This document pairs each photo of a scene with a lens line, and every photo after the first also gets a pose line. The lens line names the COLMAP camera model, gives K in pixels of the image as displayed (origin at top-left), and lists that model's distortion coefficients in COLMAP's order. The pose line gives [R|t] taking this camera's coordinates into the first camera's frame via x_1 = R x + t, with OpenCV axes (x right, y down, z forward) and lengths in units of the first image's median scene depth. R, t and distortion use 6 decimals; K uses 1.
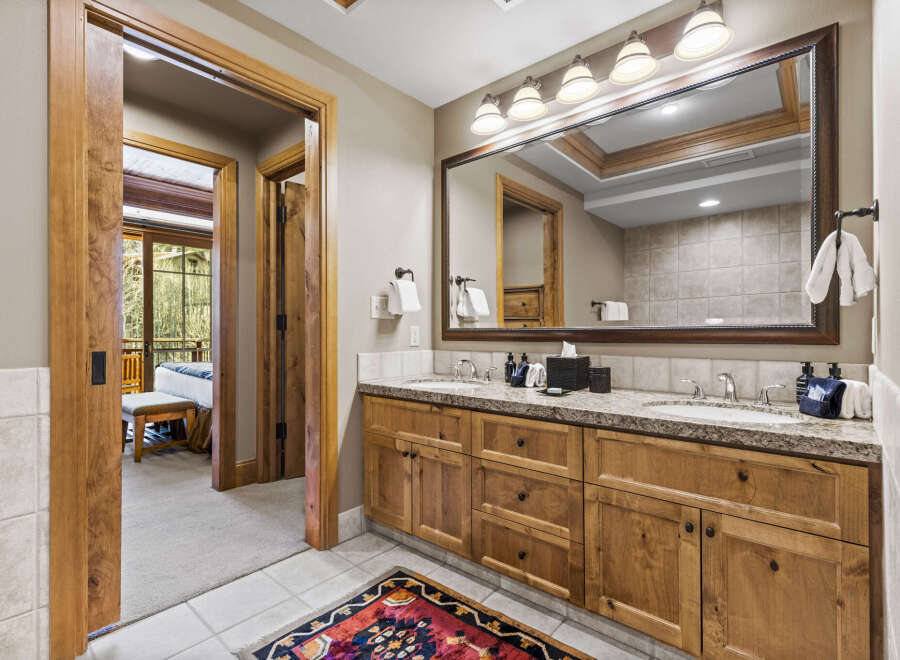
lens RADIAL K [[444.4, 0, 453.9], [0, 444.4, 330.8], [0, 0, 1]] dist [0.004274, -0.001528]
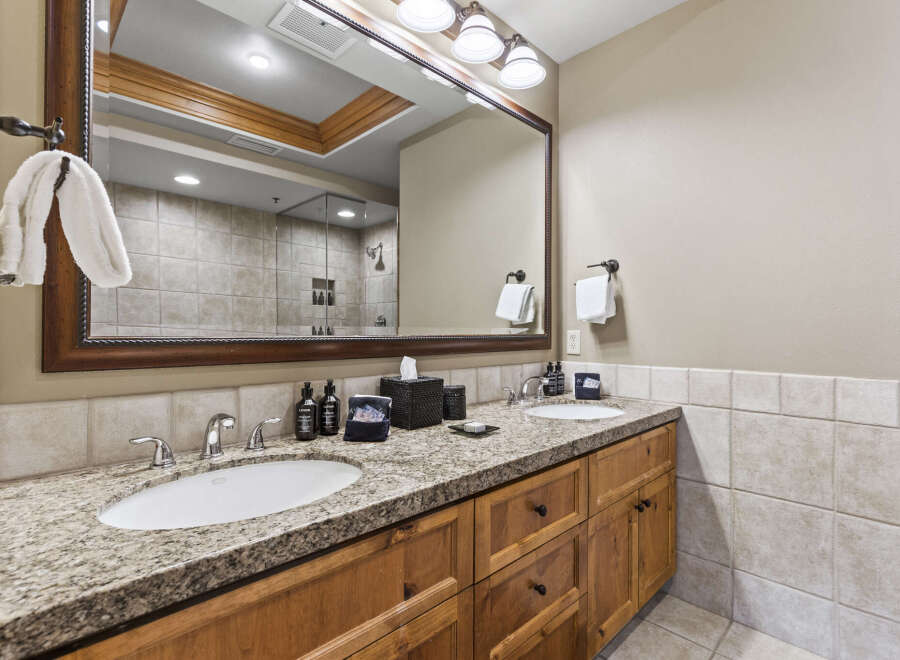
lens RADIAL K [[444.4, 0, 453.6], [0, 444.4, 331.3], [0, 0, 1]] dist [0.004274, -0.001528]
pose [[0.084295, 0.001838, 0.996439, -0.411380], [-0.009195, 0.999957, -0.001066, -0.013452], [-0.996398, -0.009073, 0.084308, 0.832405]]
